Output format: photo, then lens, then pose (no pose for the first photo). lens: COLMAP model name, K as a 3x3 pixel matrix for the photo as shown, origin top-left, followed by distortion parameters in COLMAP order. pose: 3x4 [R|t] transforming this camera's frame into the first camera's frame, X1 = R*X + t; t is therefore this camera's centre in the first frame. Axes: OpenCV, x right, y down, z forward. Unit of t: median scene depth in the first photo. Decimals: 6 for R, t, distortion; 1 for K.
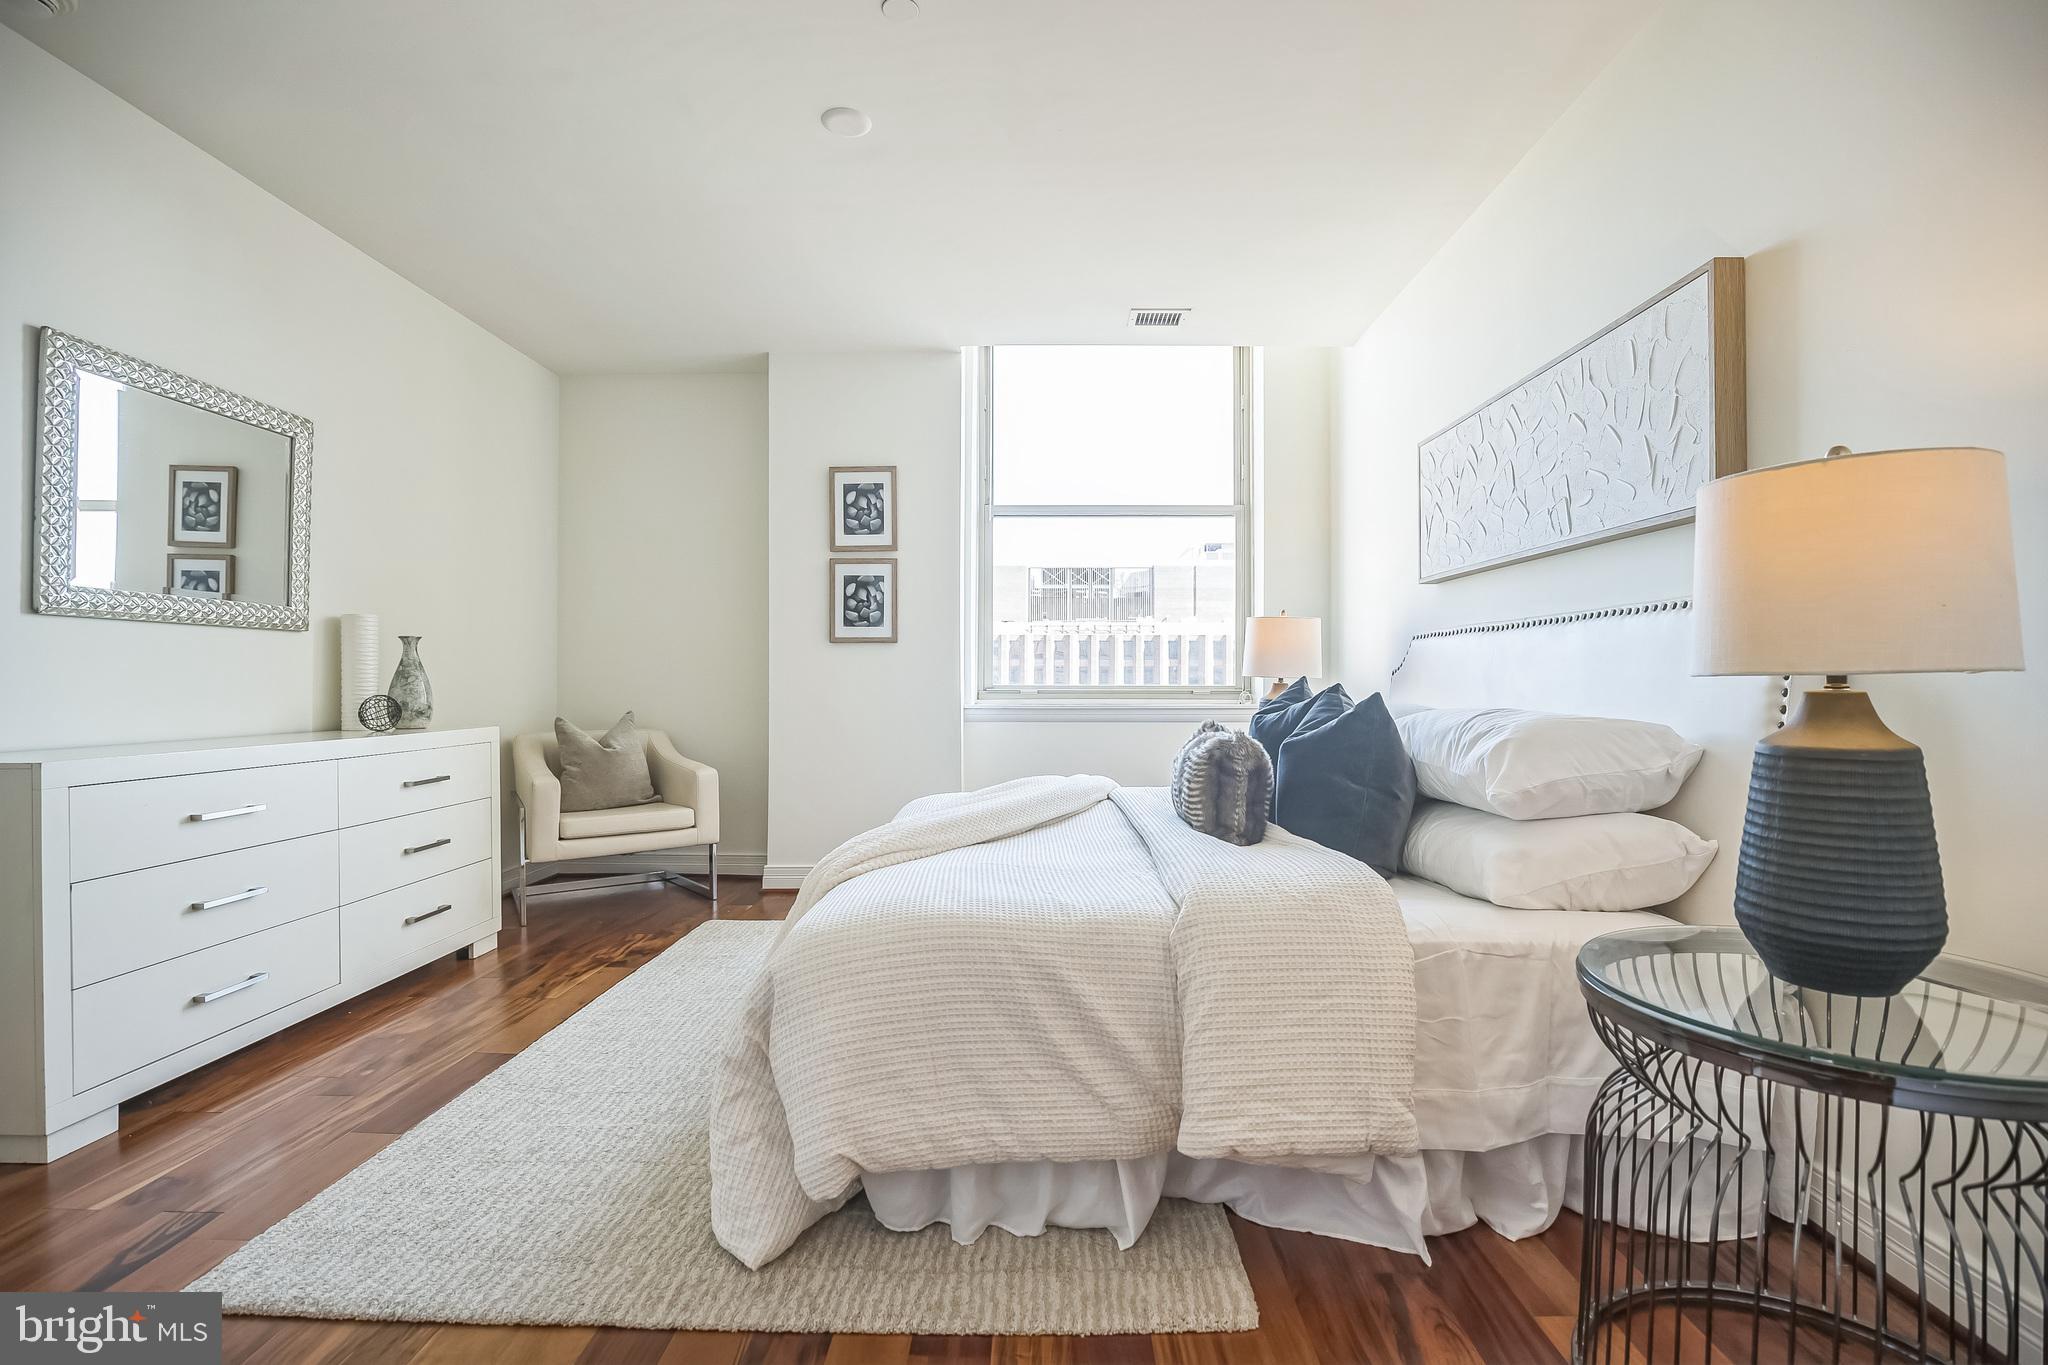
lens RADIAL K [[928.3, 0, 1030.1], [0, 928.3, 669.0], [0, 0, 1]] dist [-0.004385, 0.000466]
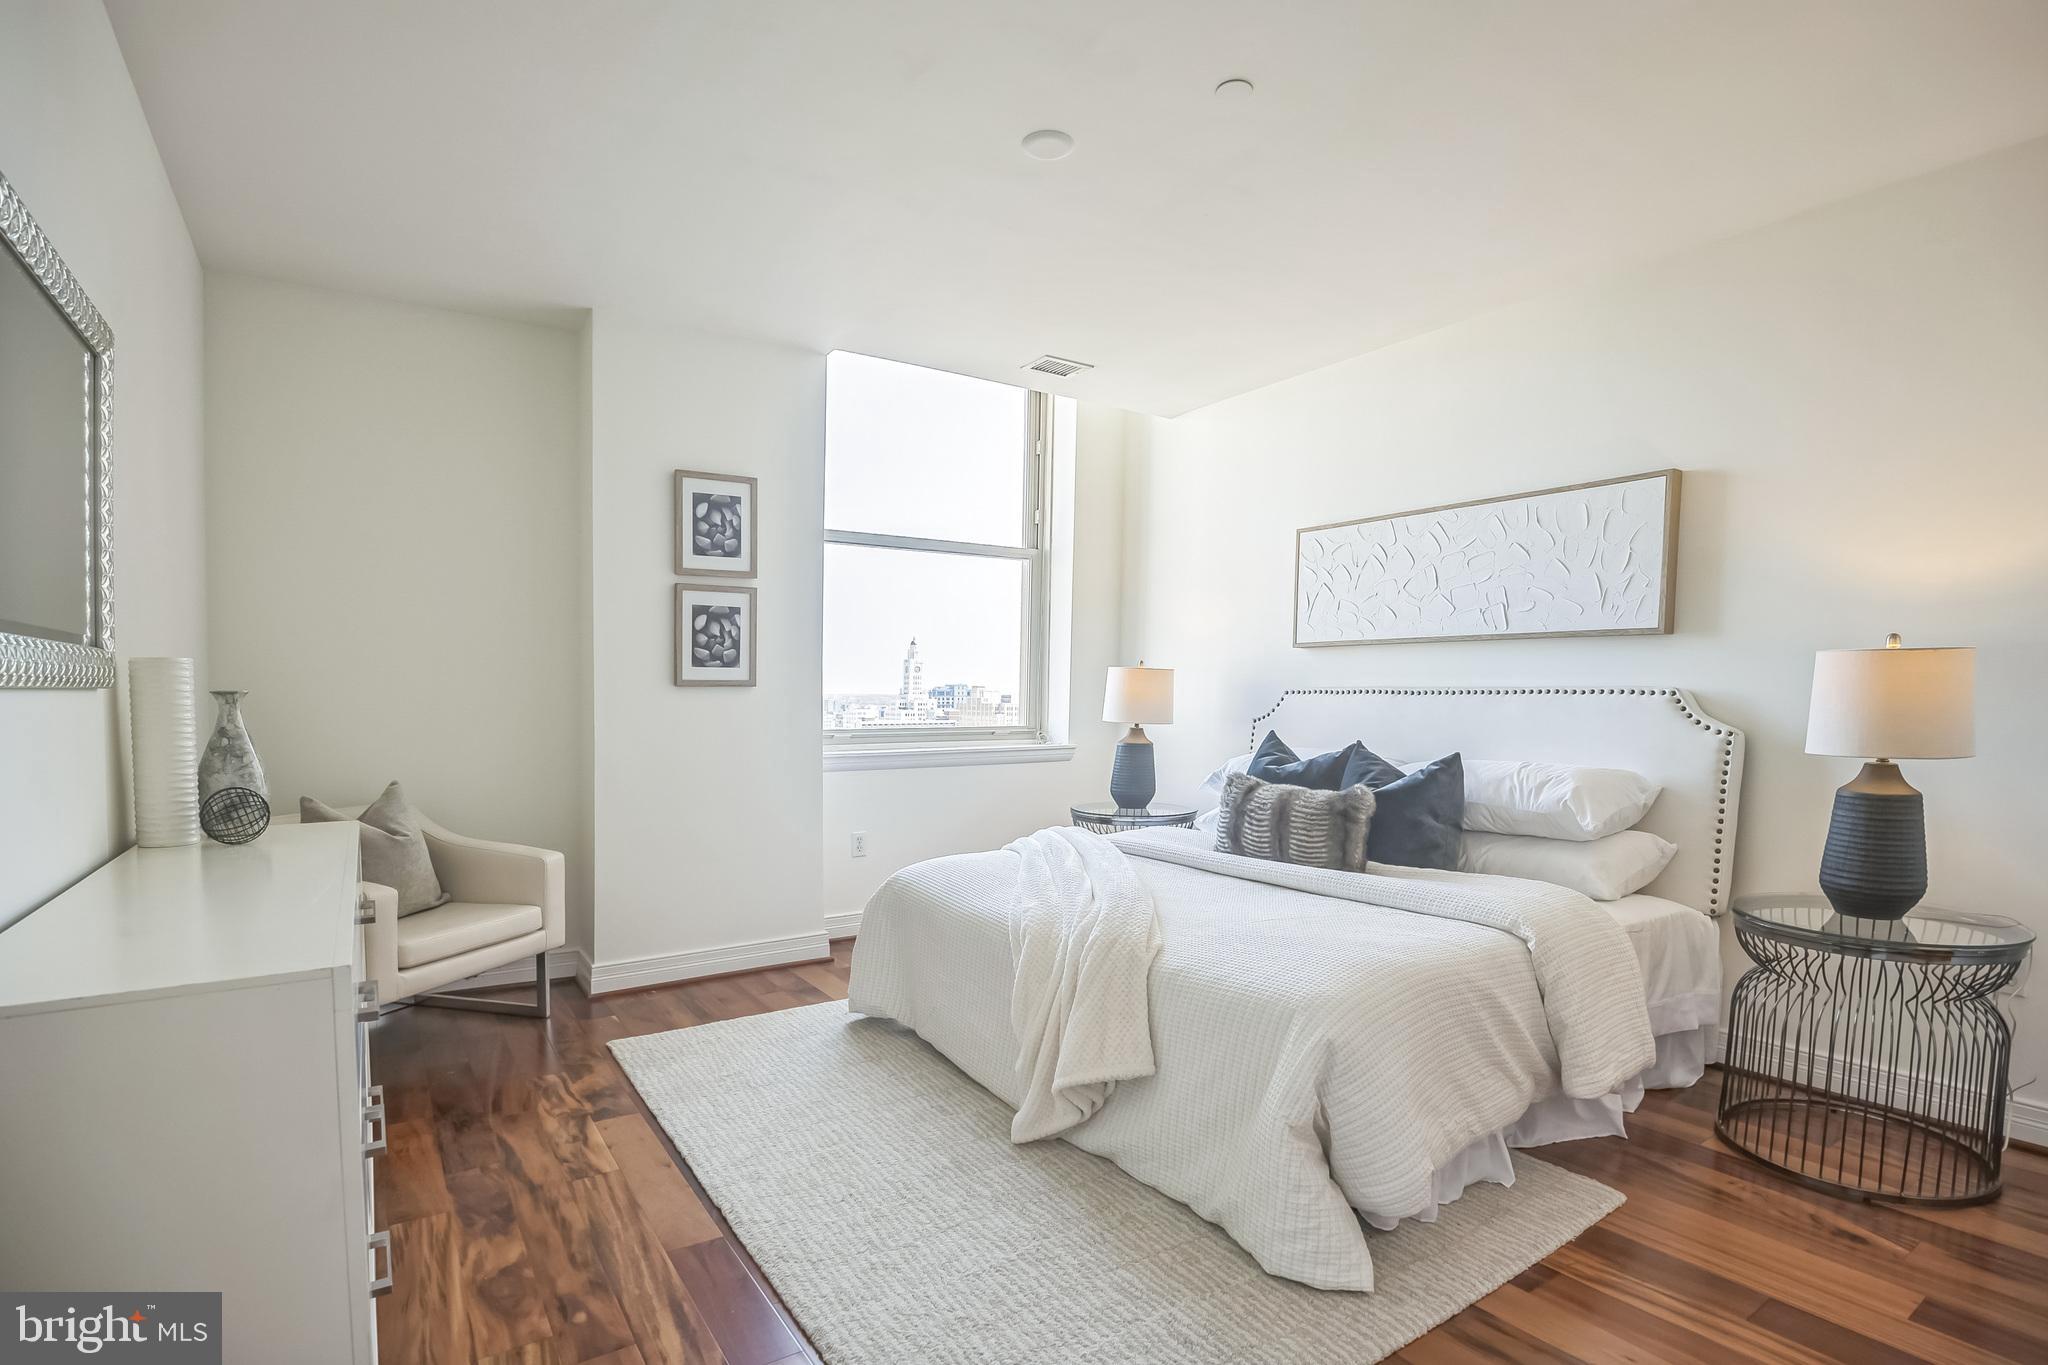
lens RADIAL K [[1008.5, 0, 1030.8], [0, 1008.5, 744.1], [0, 0, 1]] dist [-0.034343, -0.002359]
pose [[0.824525, -0.029073, 0.565078, -0.460479], [-0.005590, 0.998212, 0.059513, -0.032291], [-0.565798, -0.052229, 0.822888, 0.092331]]
